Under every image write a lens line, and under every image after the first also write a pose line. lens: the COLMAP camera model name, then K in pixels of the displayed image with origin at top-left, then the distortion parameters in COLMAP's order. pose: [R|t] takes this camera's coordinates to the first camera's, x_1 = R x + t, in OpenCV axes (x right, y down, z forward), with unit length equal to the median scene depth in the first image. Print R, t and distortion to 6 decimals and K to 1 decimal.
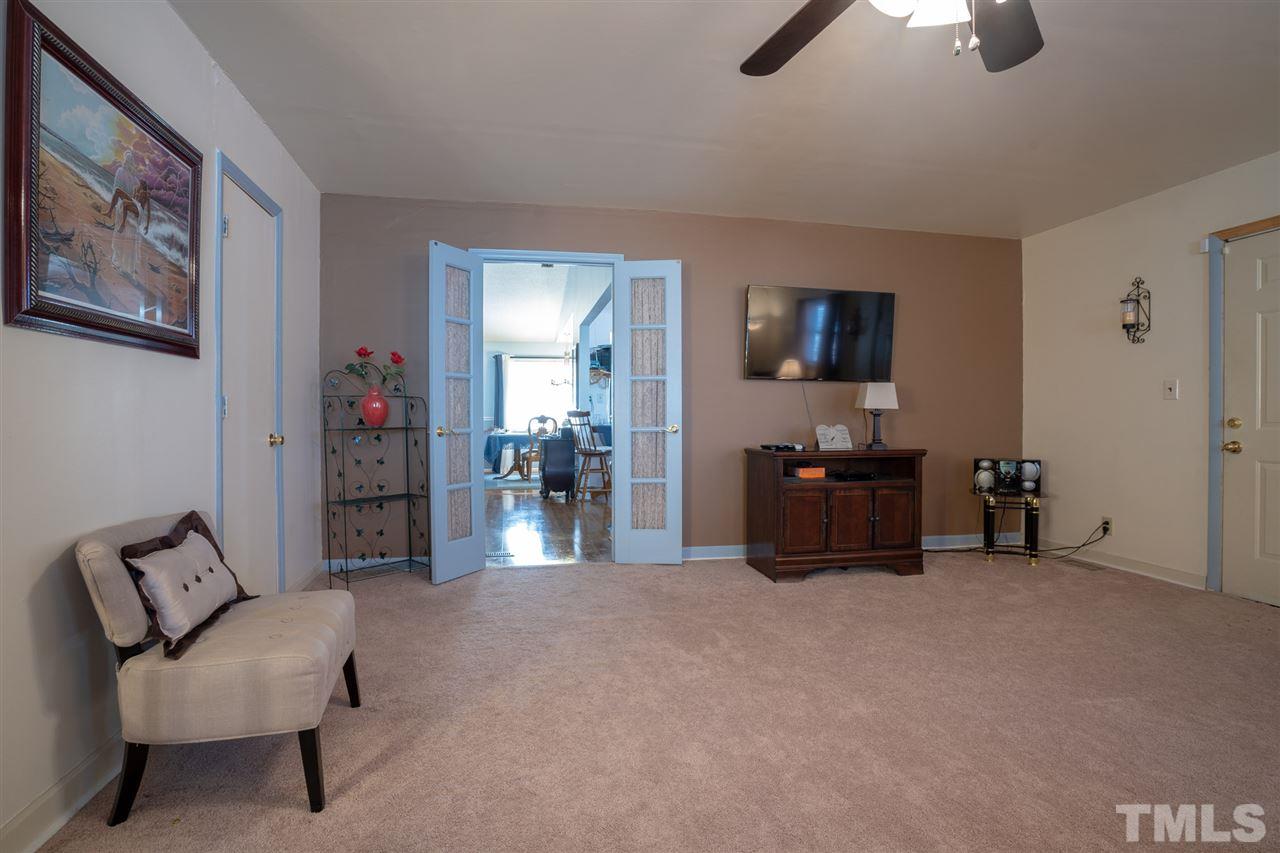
lens RADIAL K [[617.5, 0, 638.5], [0, 617.5, 430.9], [0, 0, 1]] dist [-0.059509, 0.028321]
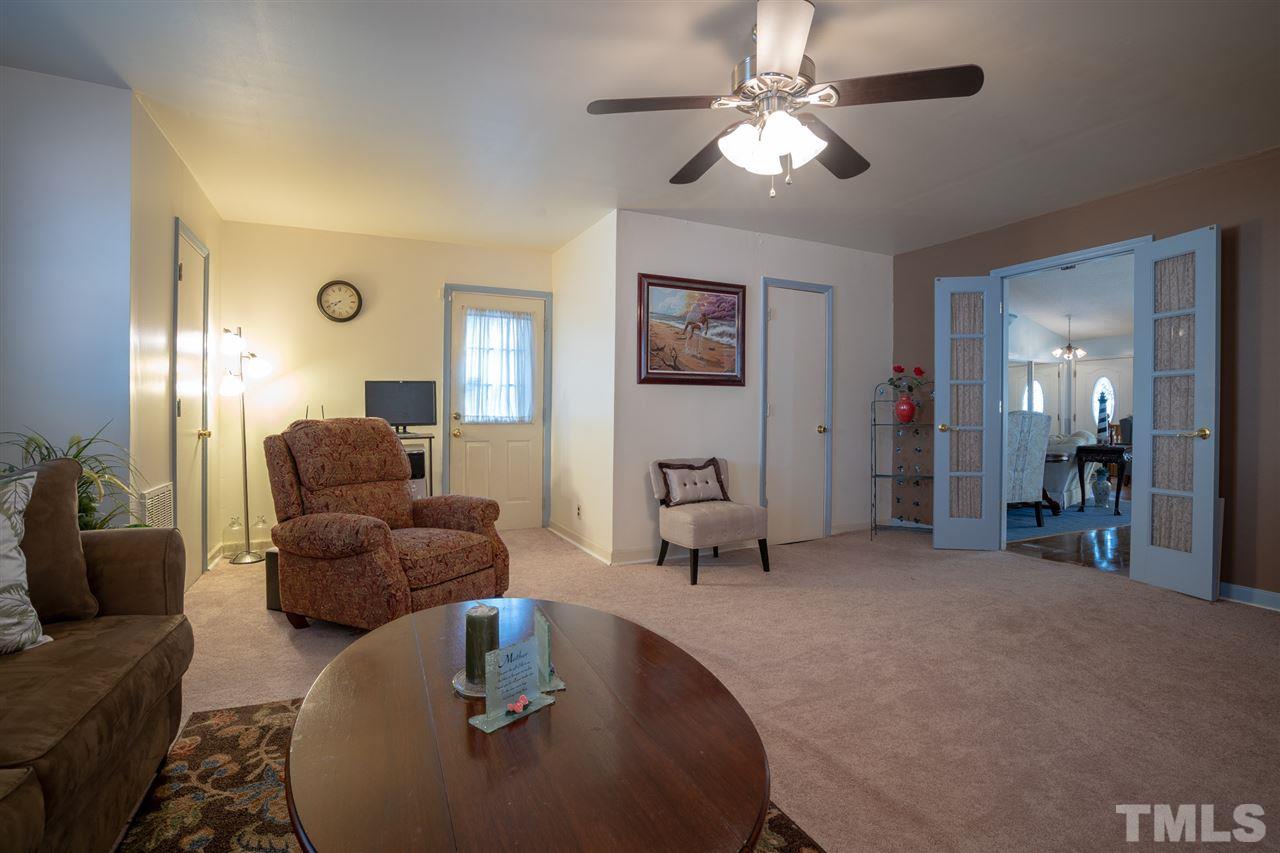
lens RADIAL K [[617.5, 0, 638.5], [0, 617.5, 430.9], [0, 0, 1]] dist [-0.059509, 0.028321]
pose [[0.260781, 0.030387, -0.964920, 0.855397], [-0.027026, 0.999343, 0.024167, -0.007435], [0.965020, 0.019776, 0.261431, 0.085533]]
